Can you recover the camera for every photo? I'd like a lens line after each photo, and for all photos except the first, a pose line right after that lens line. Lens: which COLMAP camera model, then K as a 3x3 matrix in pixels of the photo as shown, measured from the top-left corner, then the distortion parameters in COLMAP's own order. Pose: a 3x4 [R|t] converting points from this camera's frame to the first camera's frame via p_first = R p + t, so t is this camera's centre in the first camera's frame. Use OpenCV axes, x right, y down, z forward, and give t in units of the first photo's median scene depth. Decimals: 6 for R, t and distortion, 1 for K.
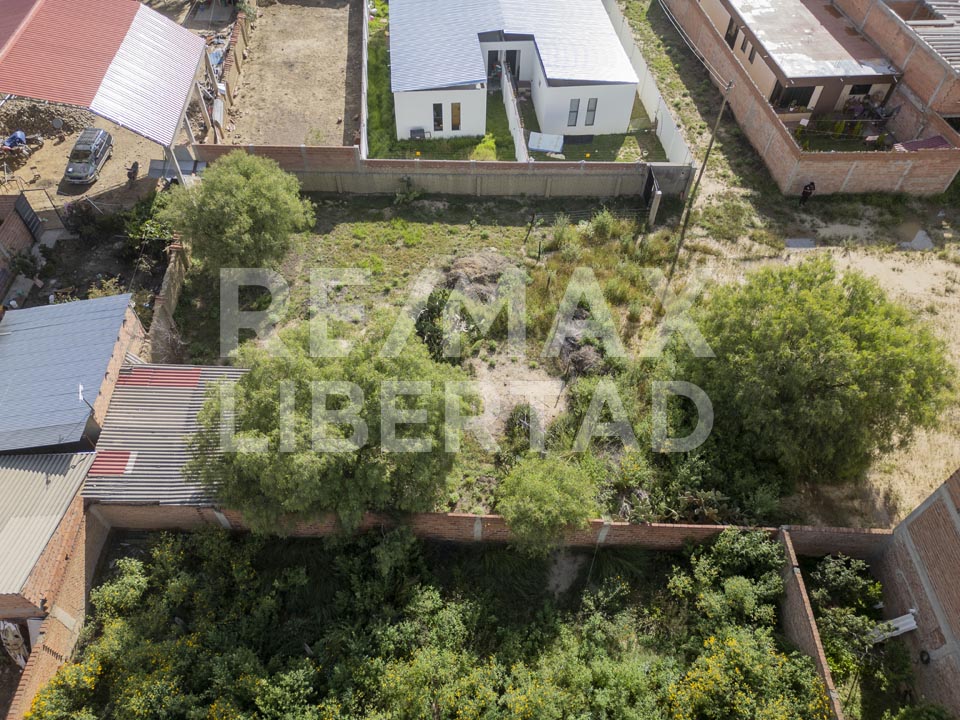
lens RADIAL K [[671.0, 0, 478.3], [0, 671.0, 358.1], [0, 0, 1]] dist [0.072466, -0.064625]
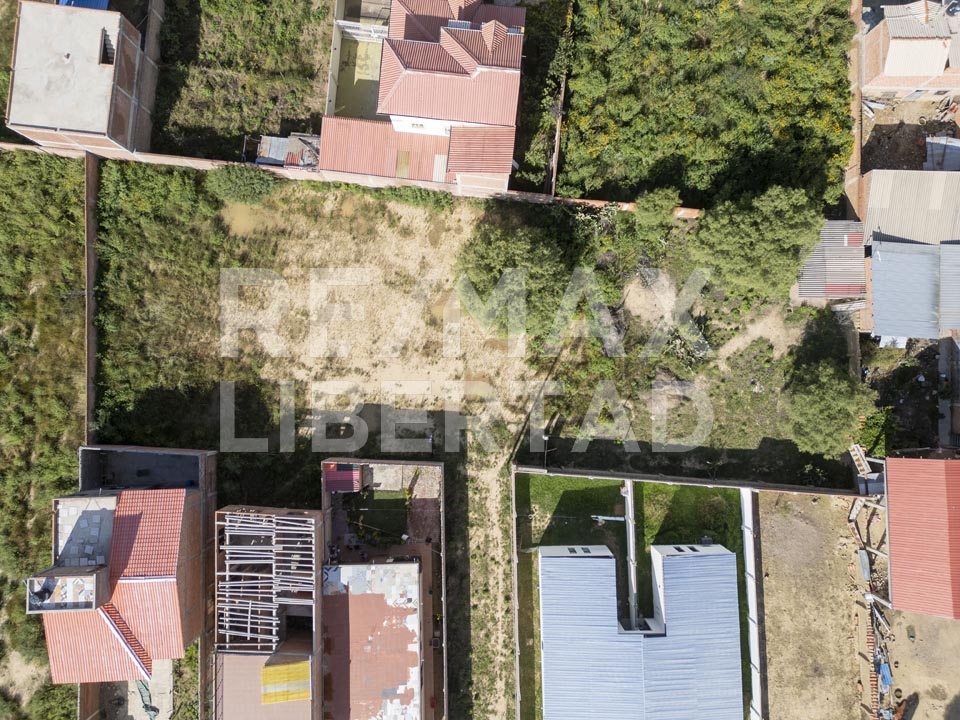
lens RADIAL K [[671.0, 0, 478.3], [0, 671.0, 358.1], [0, 0, 1]] dist [0.072466, -0.064625]
pose [[-0.997324, -0.073102, 0.000470, 0.403438], [0.054365, -0.737377, 0.673290, -1.053512], [-0.048873, 0.671514, 0.739378, -0.193294]]
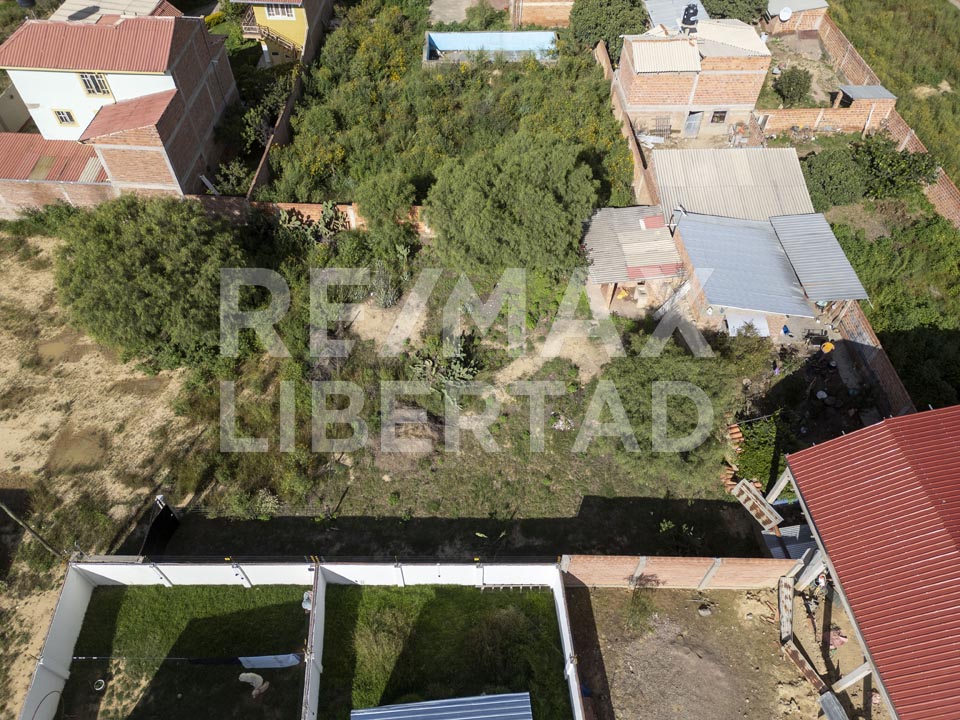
lens RADIAL K [[671.0, 0, 478.3], [0, 671.0, 358.1], [0, 0, 1]] dist [0.072466, -0.064625]
pose [[-0.999583, -0.026638, -0.011135, -0.074852], [-0.006277, -0.175975, 0.984375, -0.916657], [-0.028181, 0.984034, 0.175735, 0.660072]]
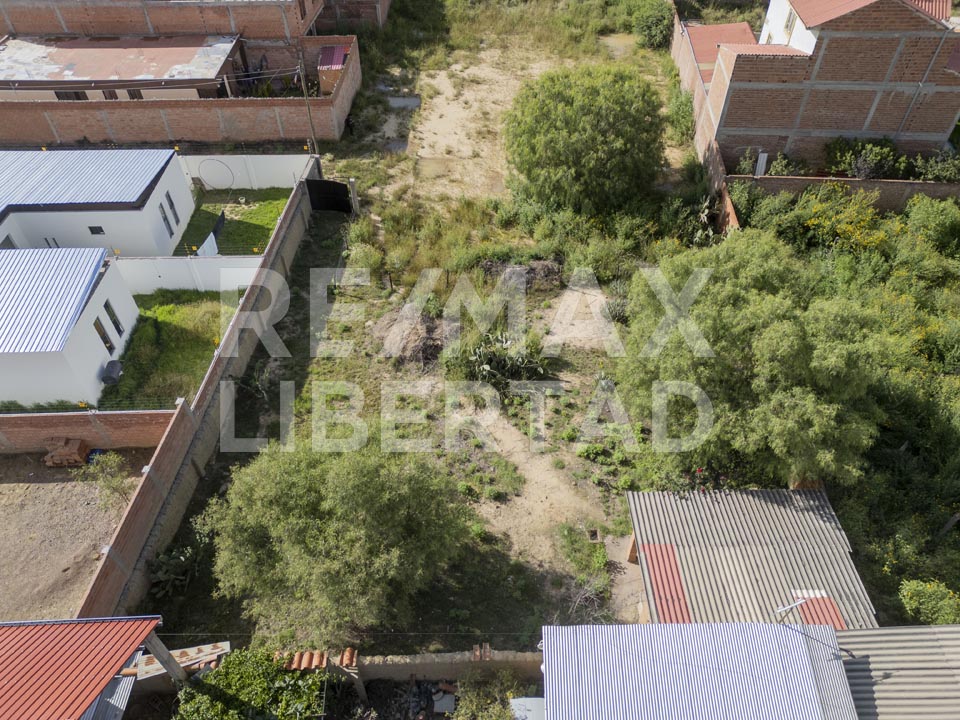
lens RADIAL K [[671.0, 0, 478.3], [0, 671.0, 358.1], [0, 0, 1]] dist [0.072466, -0.064625]
pose [[0.064104, -0.719139, 0.691903, -0.555112], [0.768549, 0.477839, 0.425444, -0.375016], [-0.636572, 0.504488, 0.583325, 0.413893]]
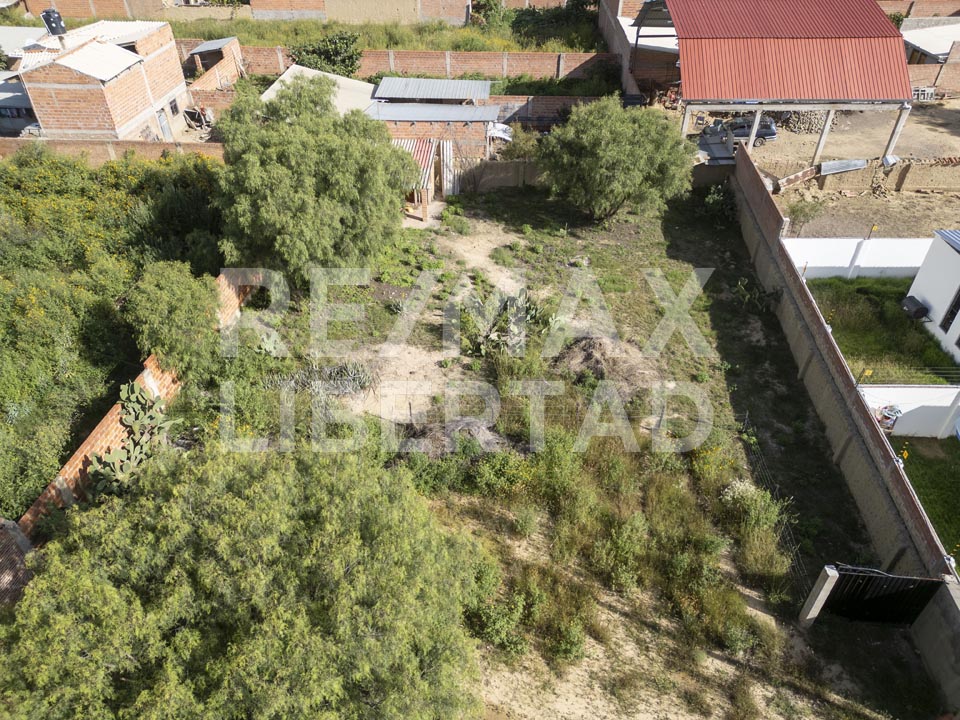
lens RADIAL K [[671.0, 0, 478.3], [0, 671.0, 358.1], [0, 0, 1]] dist [0.072466, -0.064625]
pose [[-0.107356, 0.604718, -0.789171, 0.518958], [-0.762325, 0.459476, 0.455787, -0.314176], [0.638228, 0.650536, 0.411664, 0.556352]]
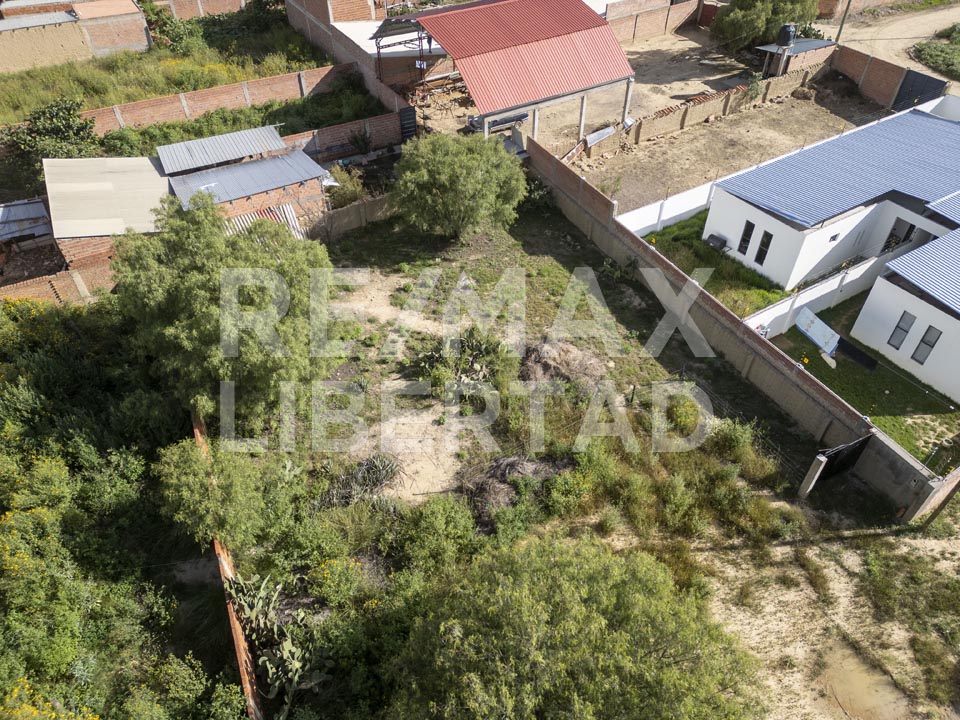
lens RADIAL K [[671.0, 0, 478.3], [0, 671.0, 358.1], [0, 0, 1]] dist [0.072466, -0.064625]
pose [[0.440774, 0.596325, -0.670906, 0.469822], [-0.678759, 0.710520, 0.185602, -0.198438], [0.587371, 0.373575, 0.717940, 0.294096]]
